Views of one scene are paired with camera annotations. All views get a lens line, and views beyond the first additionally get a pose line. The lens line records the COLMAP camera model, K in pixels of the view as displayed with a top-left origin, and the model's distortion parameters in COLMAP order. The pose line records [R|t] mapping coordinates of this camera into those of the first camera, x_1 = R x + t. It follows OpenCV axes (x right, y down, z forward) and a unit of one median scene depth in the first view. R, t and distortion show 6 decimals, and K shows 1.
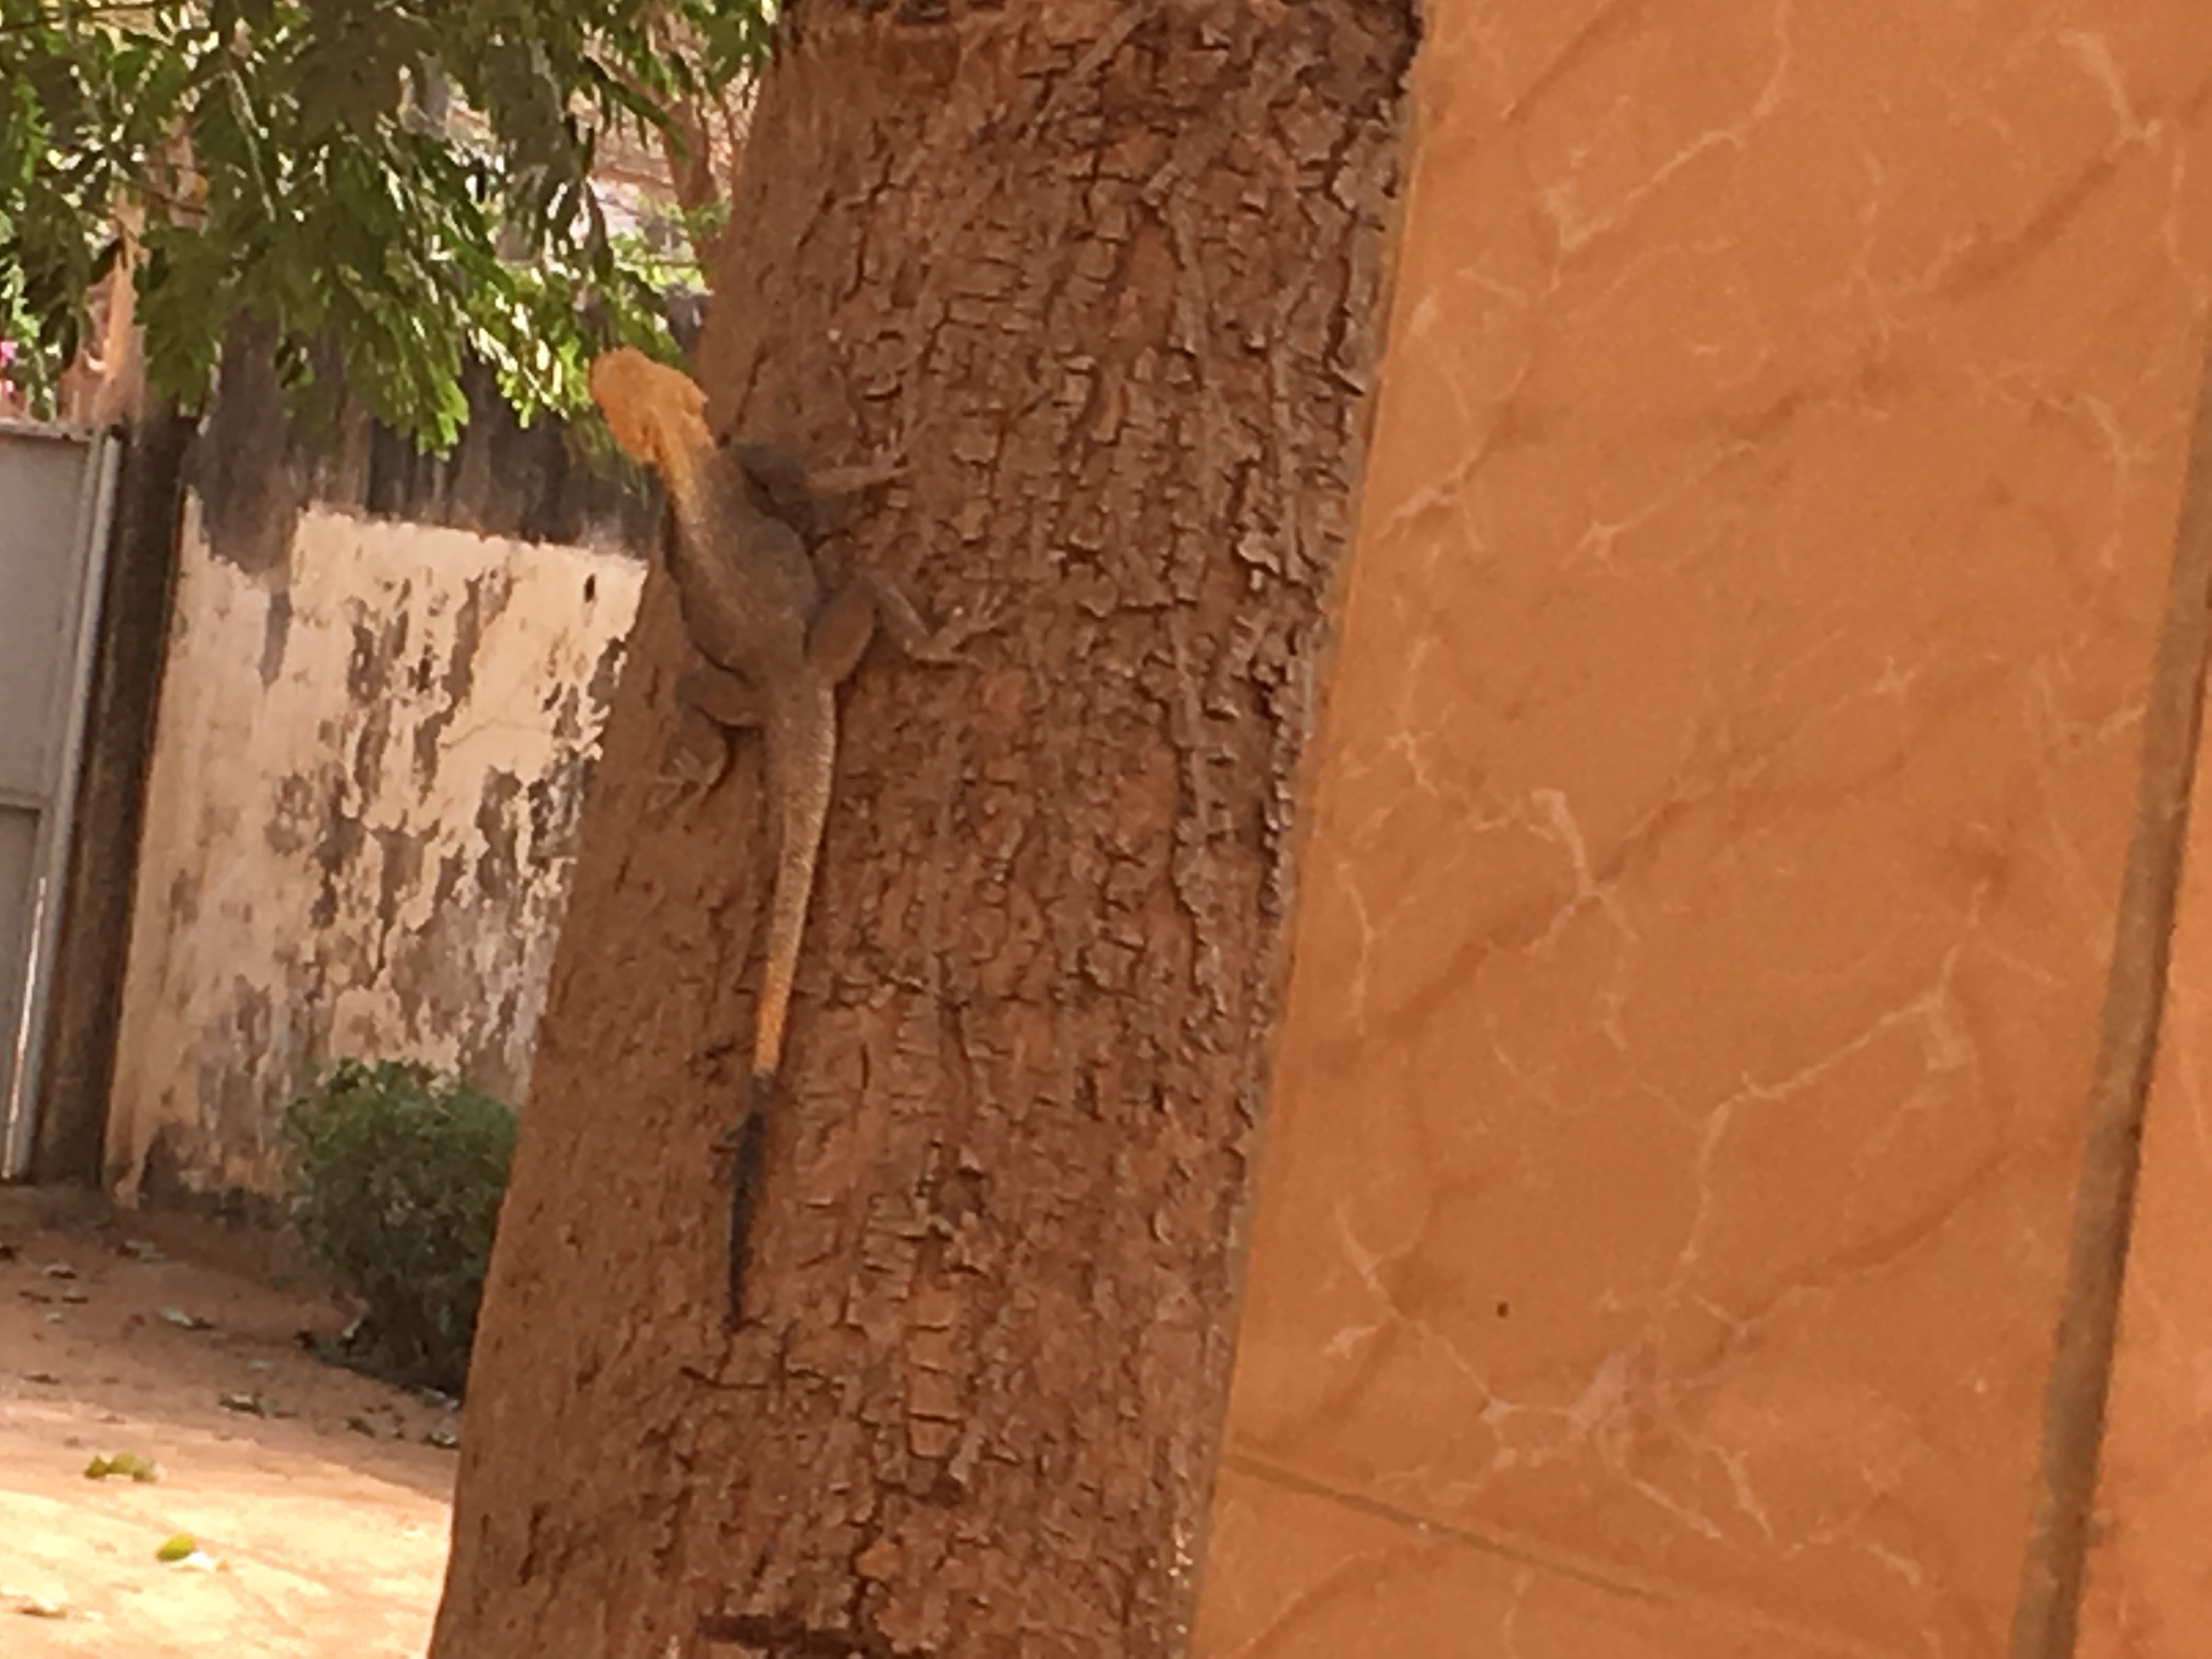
lens RADIAL K [[9393.2, 0, 1093.8], [0, 9393.2, 847.3], [0, 0, 1]] dist [-0.017505, 0.000000]
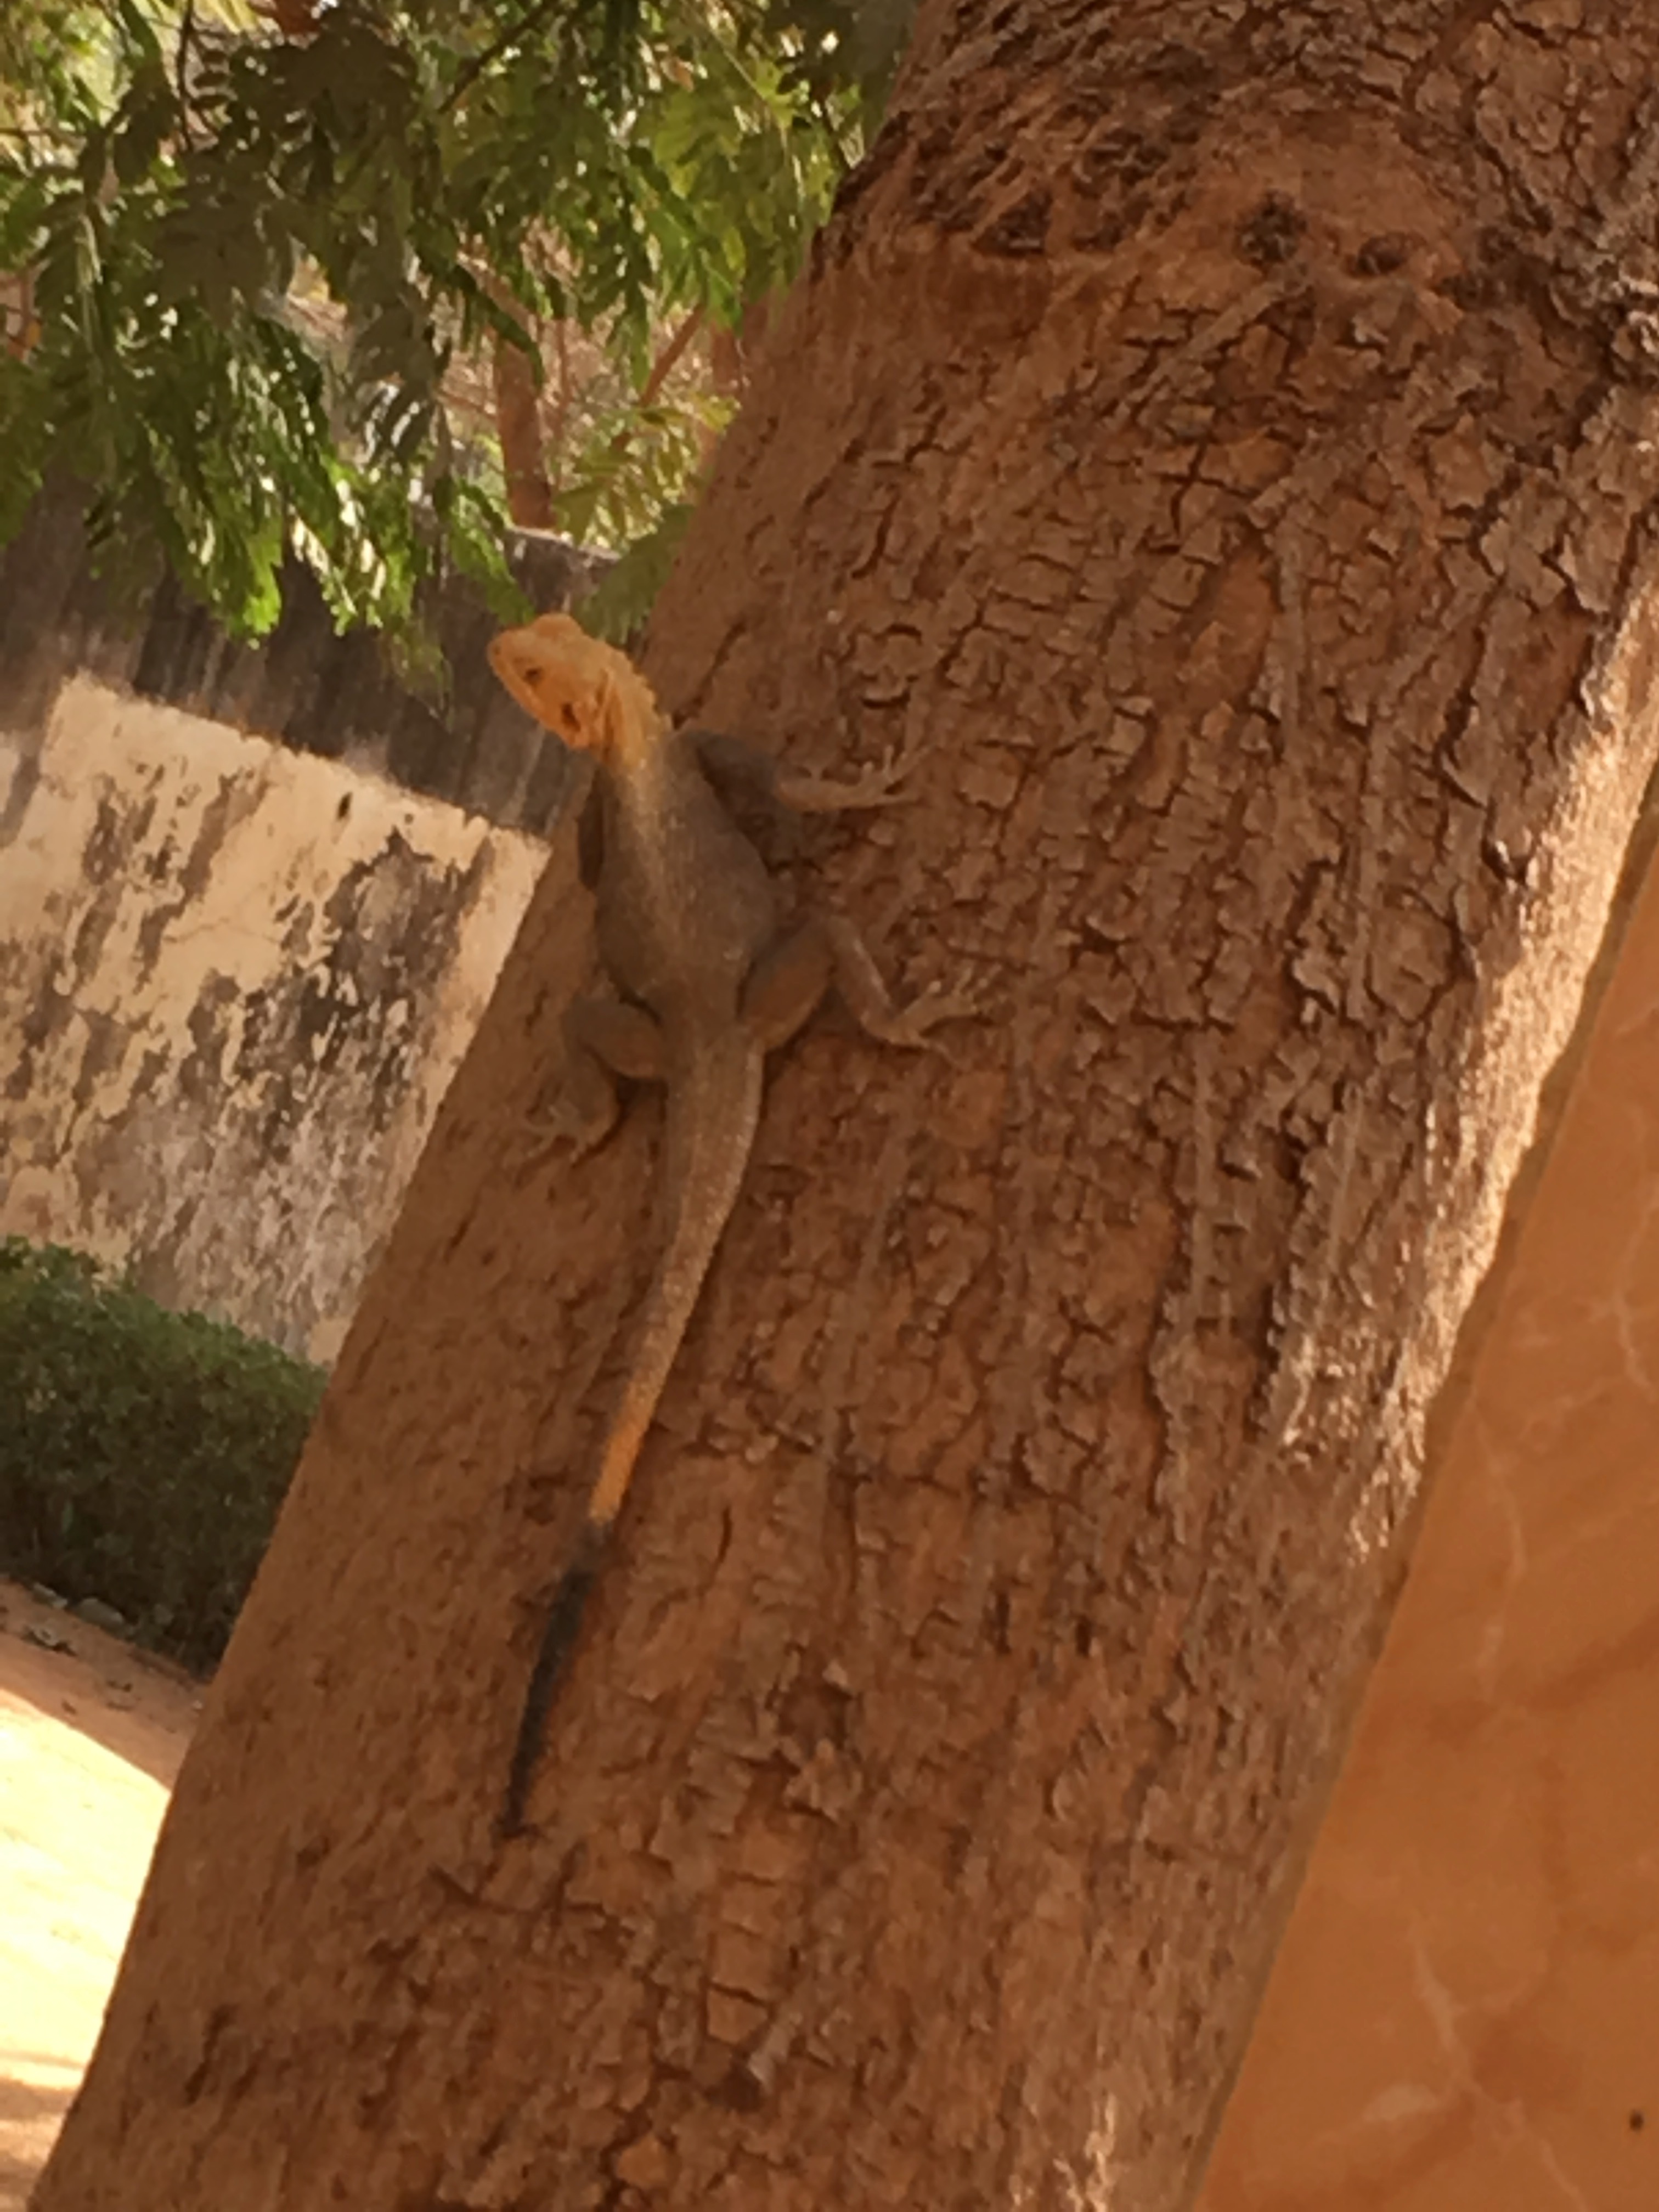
lens RADIAL K [[9393.2, 0, 650.0], [0, 9393.2, 1168.4], [0, 0, 1]] dist [-0.017505, 0.000000]
pose [[0.984408, 0.175410, -0.013096, -0.025128], [-0.175356, 0.984492, 0.005186, -0.009750], [0.013803, -0.002809, 0.999901, 0.202740]]
